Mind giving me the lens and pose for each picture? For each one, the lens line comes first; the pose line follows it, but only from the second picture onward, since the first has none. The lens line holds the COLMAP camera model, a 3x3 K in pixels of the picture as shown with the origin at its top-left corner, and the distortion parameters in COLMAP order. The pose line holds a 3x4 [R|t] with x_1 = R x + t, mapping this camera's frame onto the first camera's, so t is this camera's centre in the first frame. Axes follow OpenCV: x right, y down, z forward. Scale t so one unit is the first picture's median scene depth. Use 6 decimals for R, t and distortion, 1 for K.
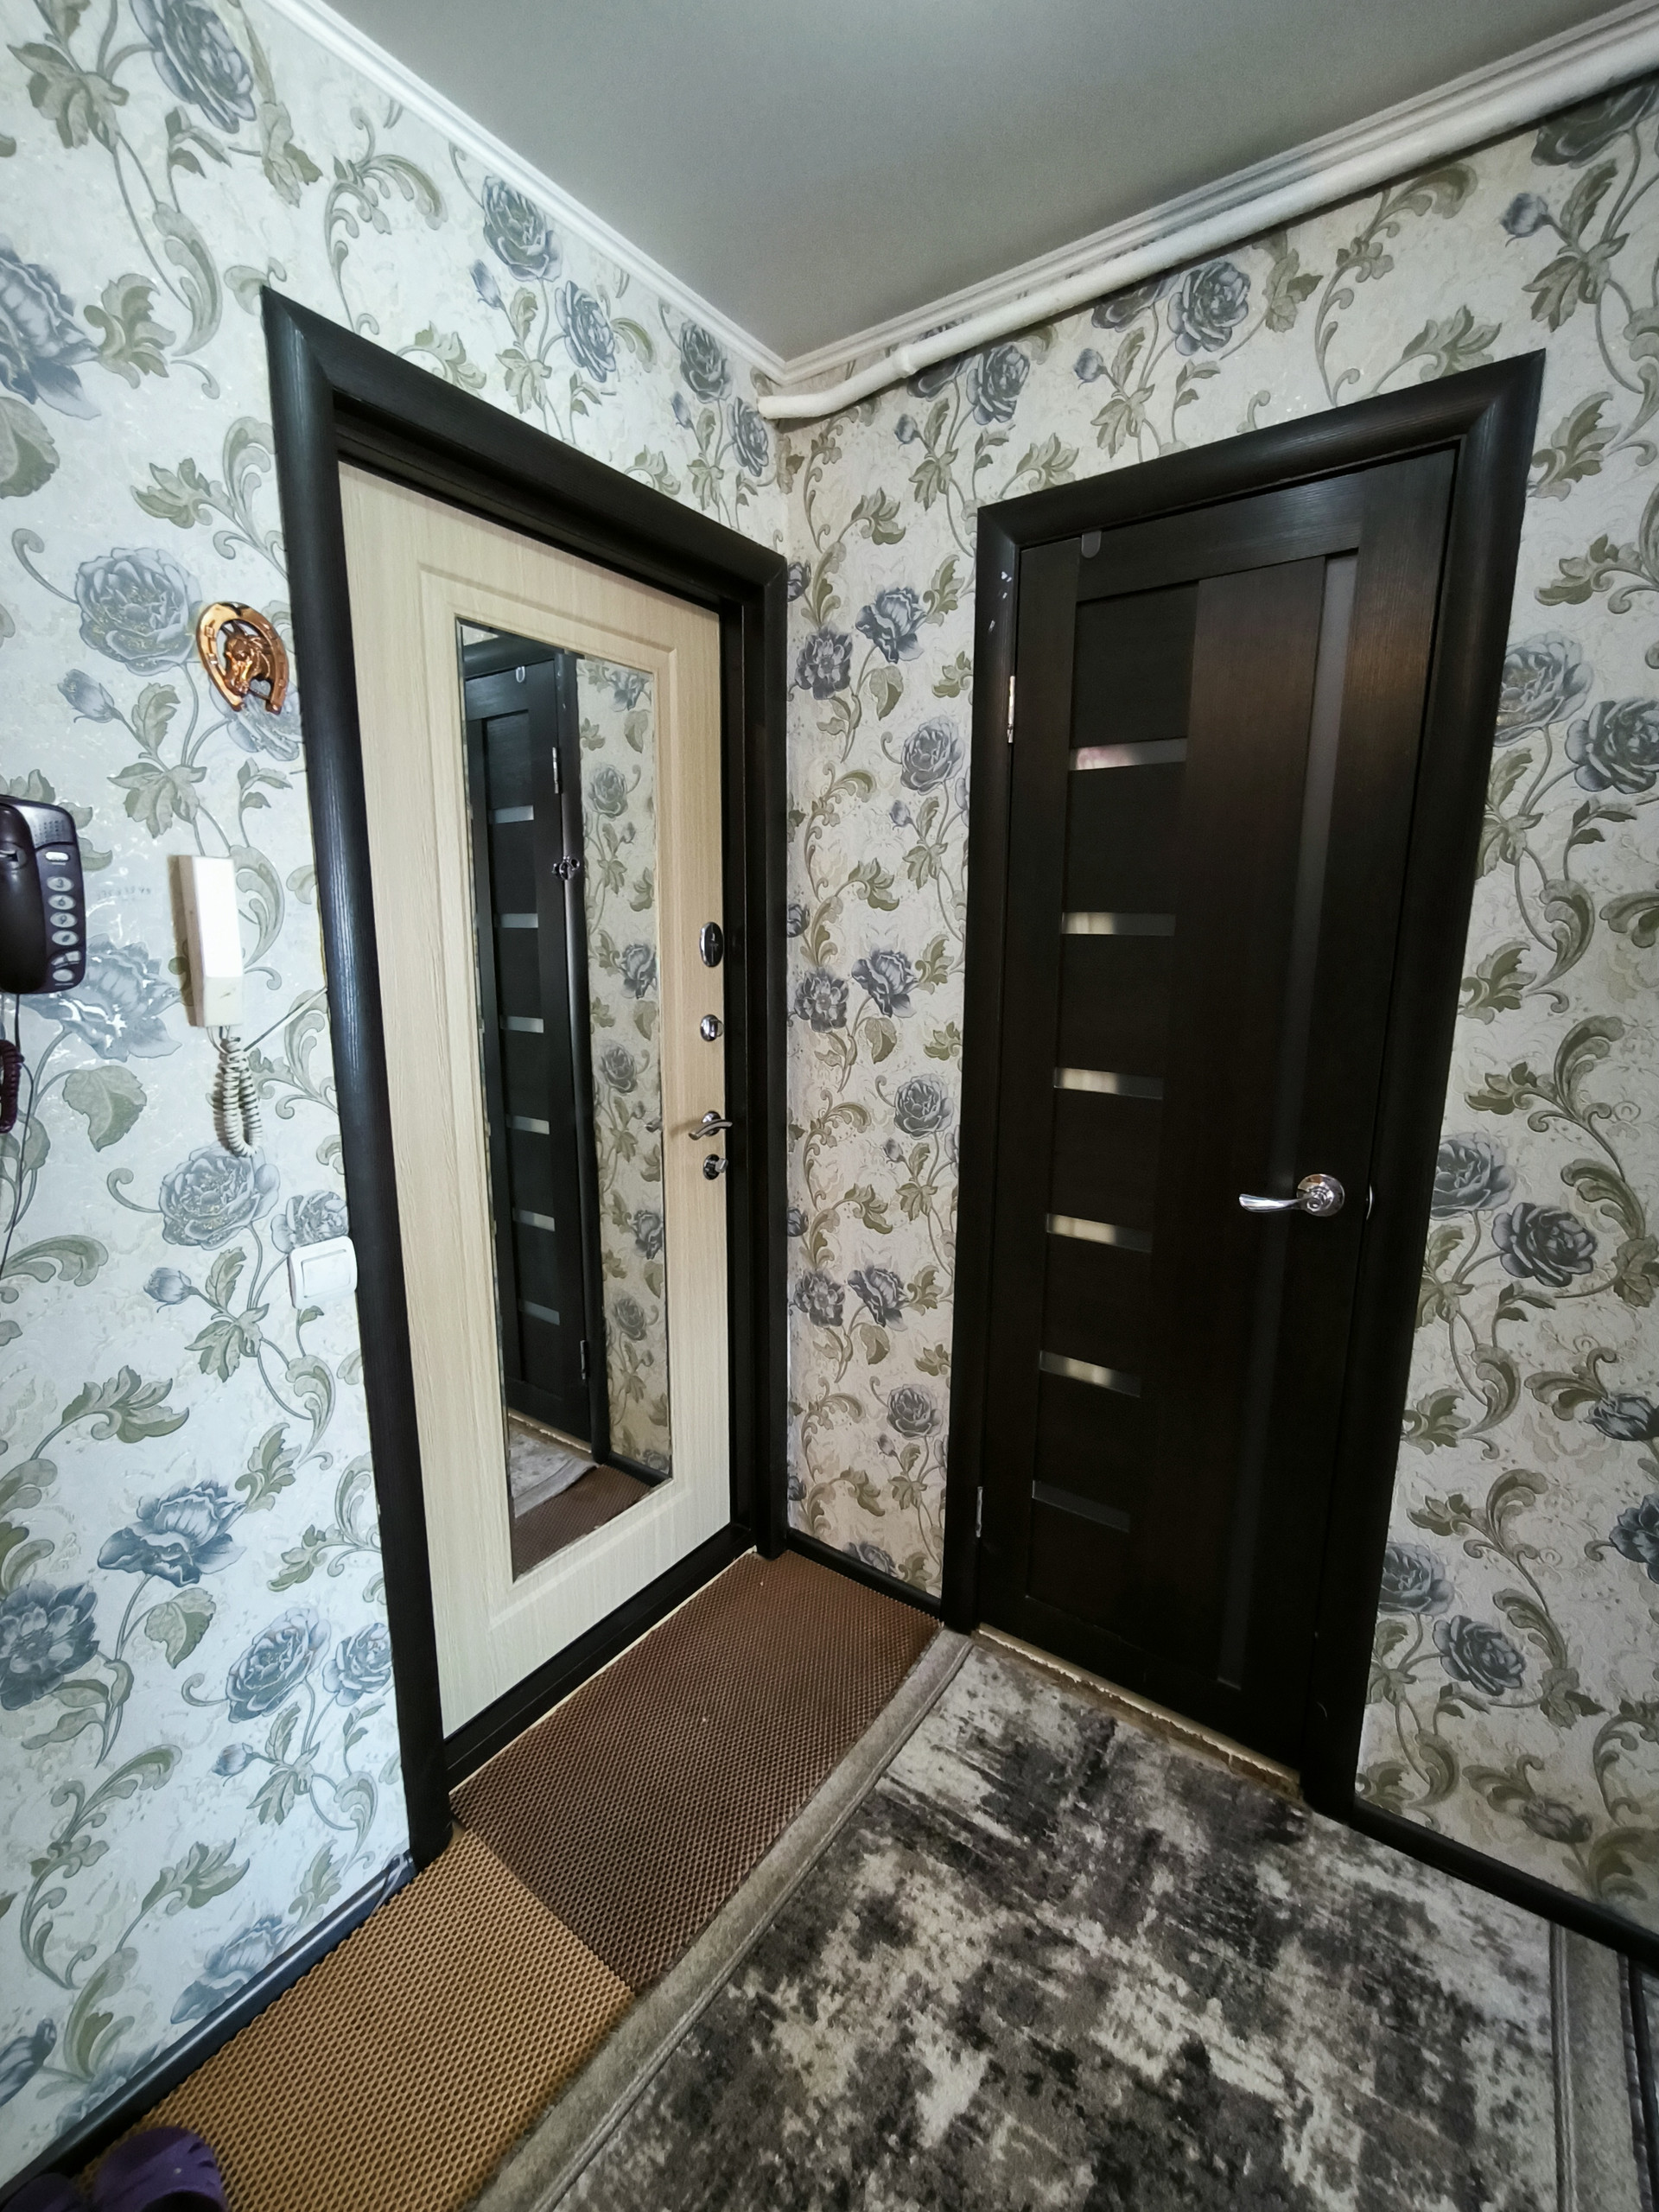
lens RADIAL K [[943.2, 0, 829.5], [0, 943.2, 1106.0], [0, 0, 1]] dist [-0.012473, 0.006348]
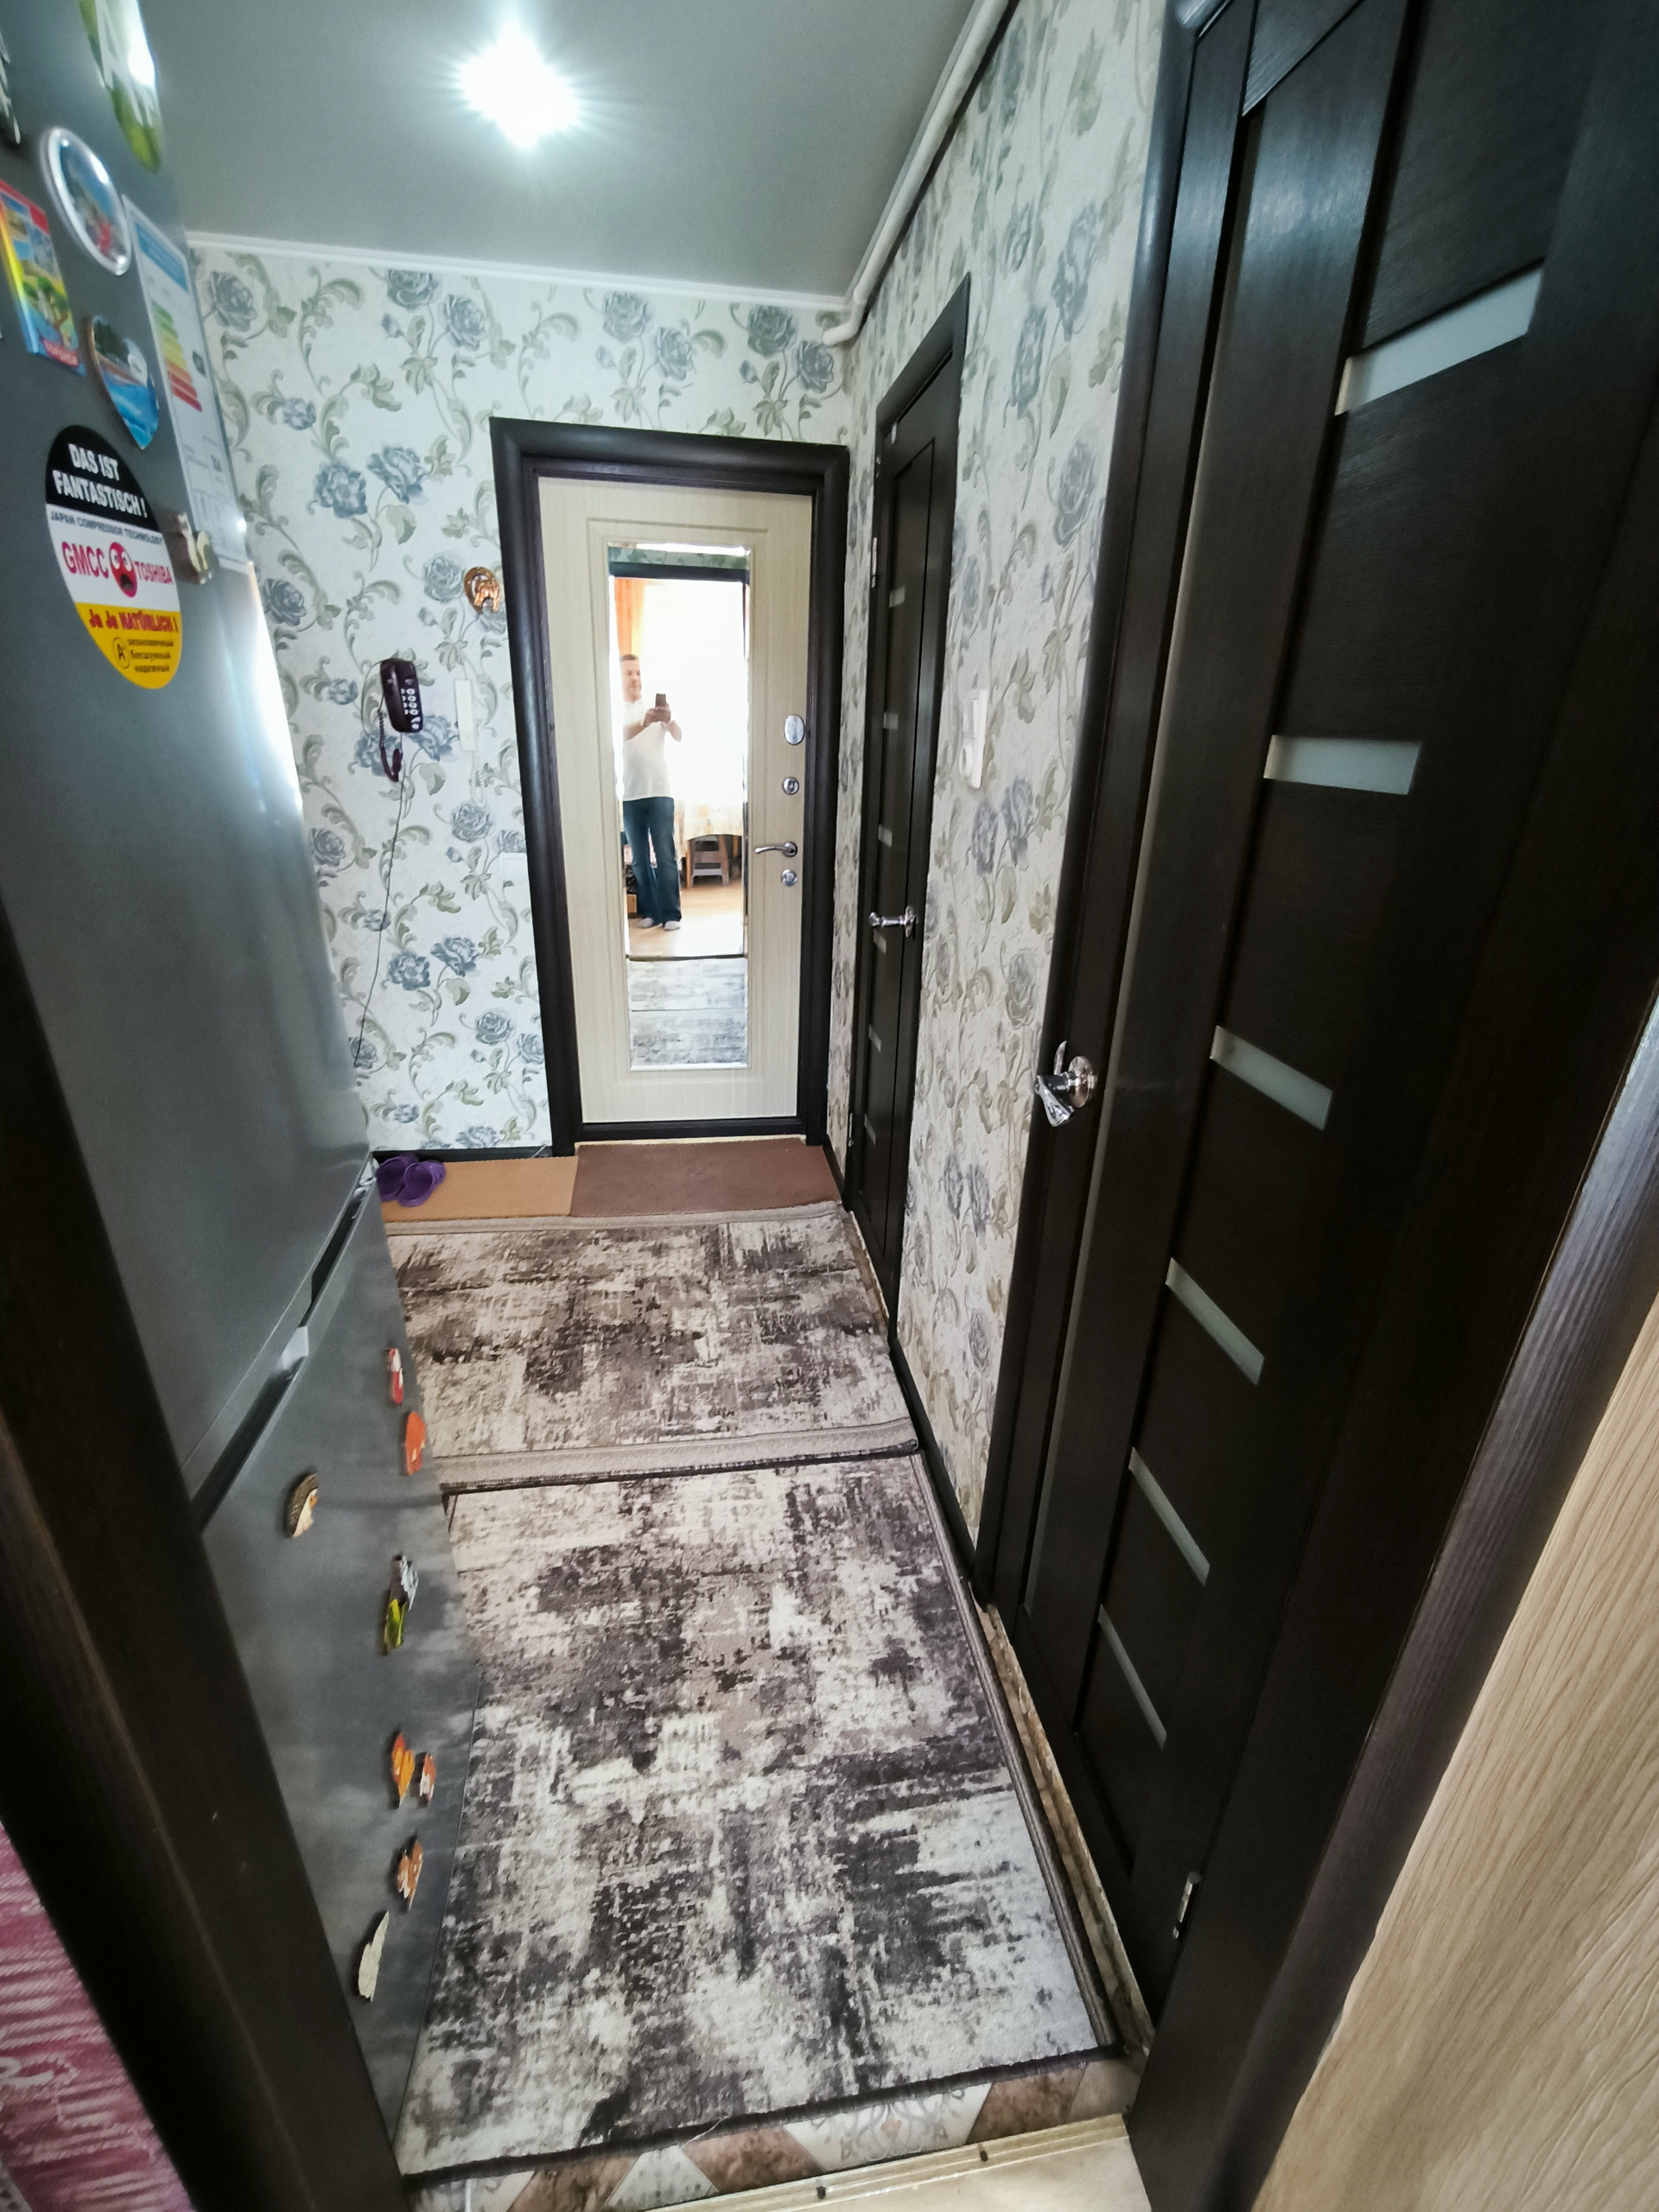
lens RADIAL K [[964.8, 0, 829.5], [0, 964.8, 1106.0], [0, 0, 1]] dist [-0.026063, 0.027194]
pose [[0.696375, 0.294426, -0.654504, 1.561566], [-0.161137, 0.952833, 0.257184, 0.002776], [0.699355, -0.073632, 0.710972, -0.171152]]
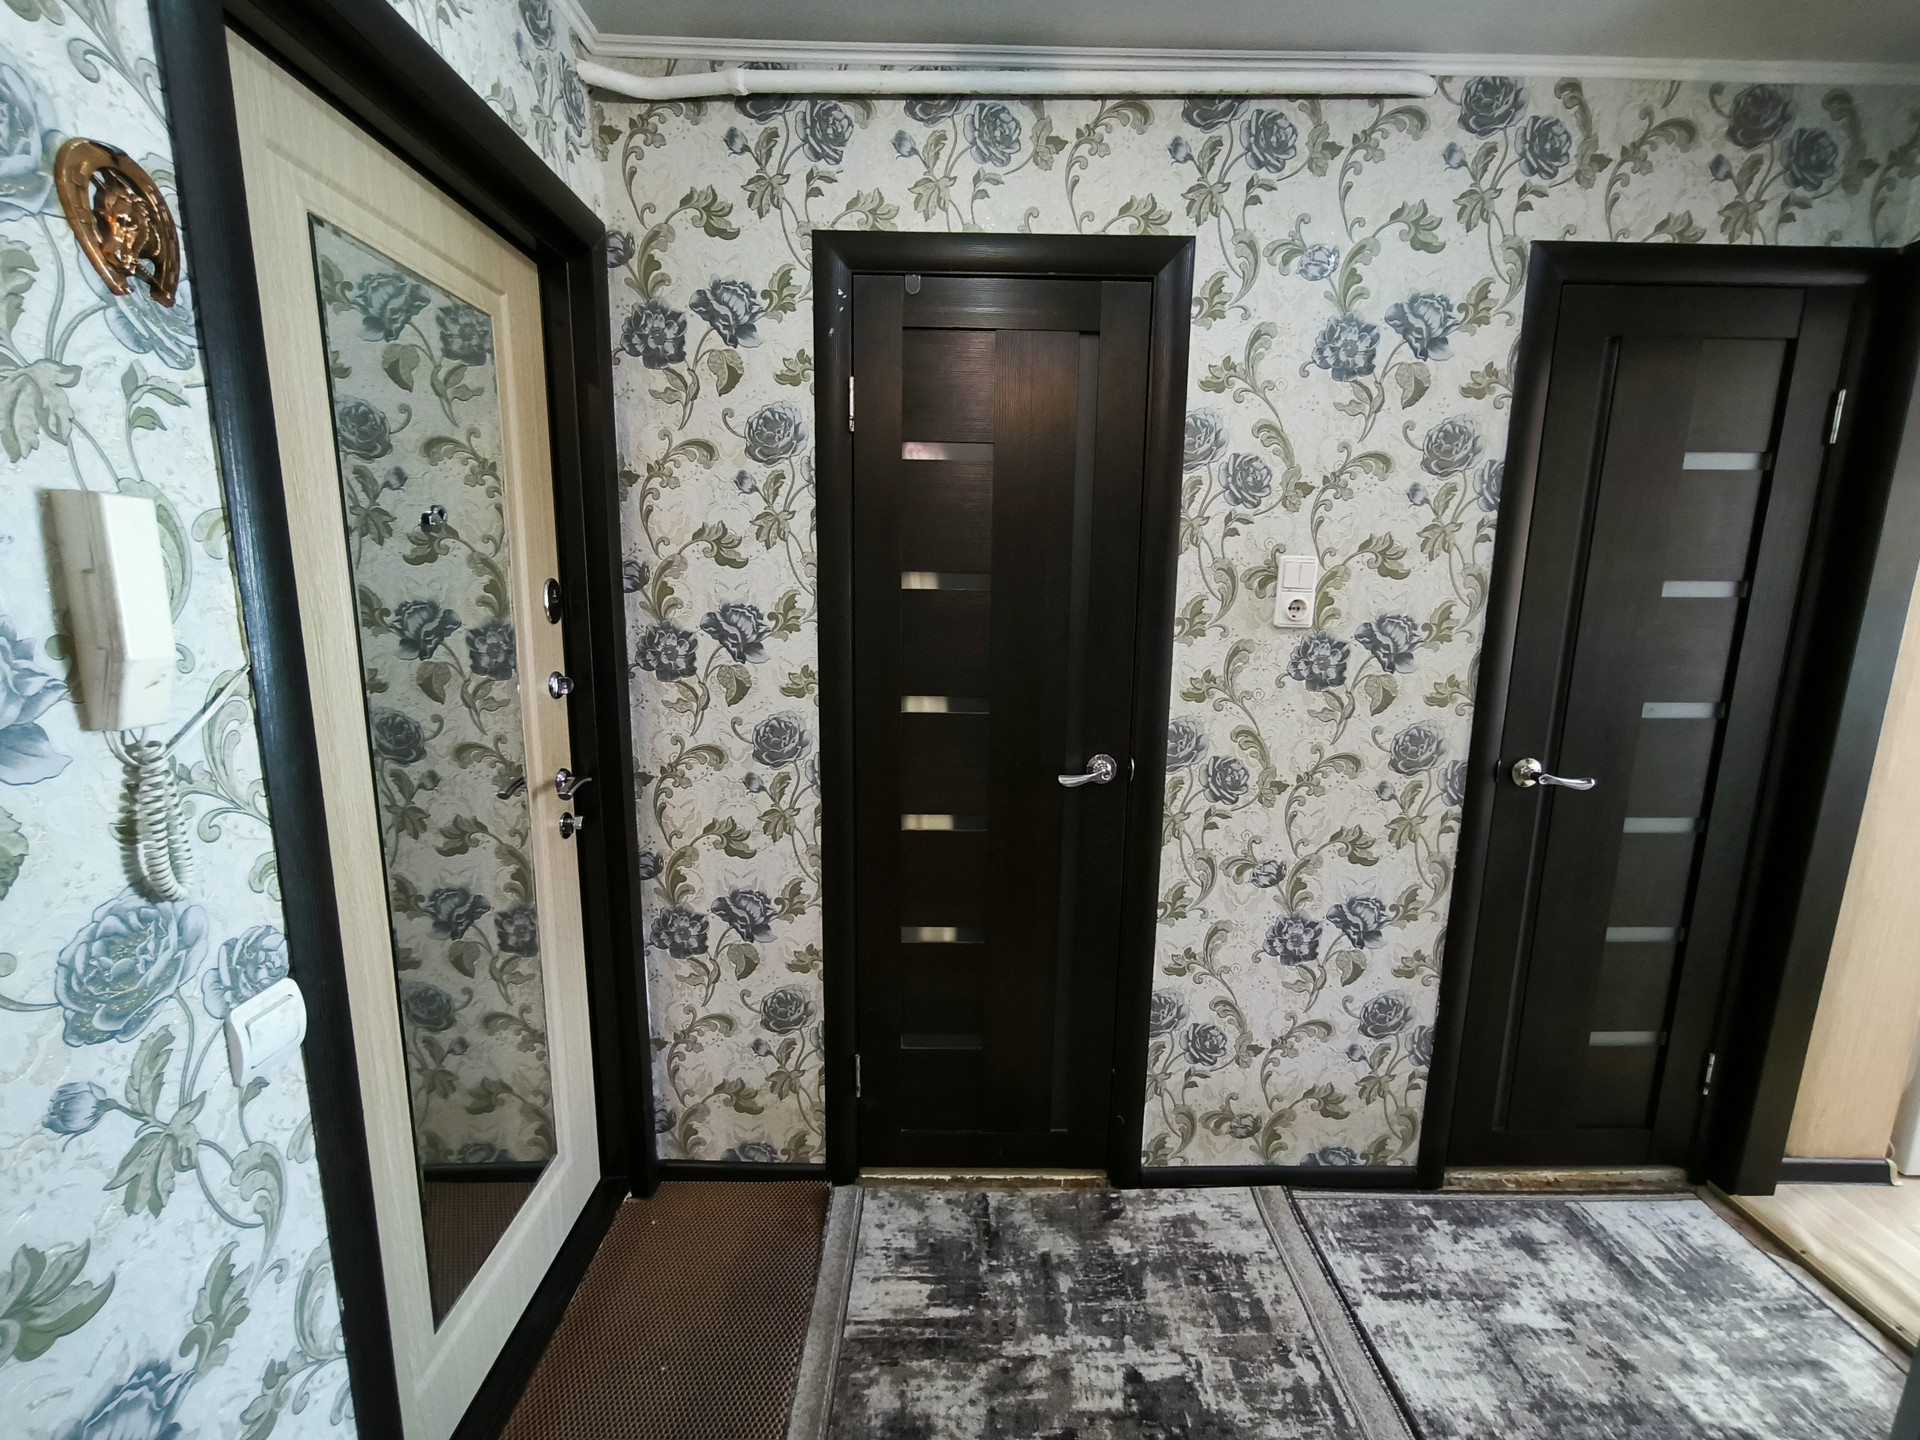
lens RADIAL K [[812.8, 0, 960.0], [0, 812.8, 720.0], [0, 0, 1]] dist [-0.018587, 0.006381]
pose [[0.809776, -0.096226, 0.578795, -0.388623], [0.102284, 0.994507, 0.022237, -0.031507], [-0.577756, 0.041195, 0.815170, 0.102381]]
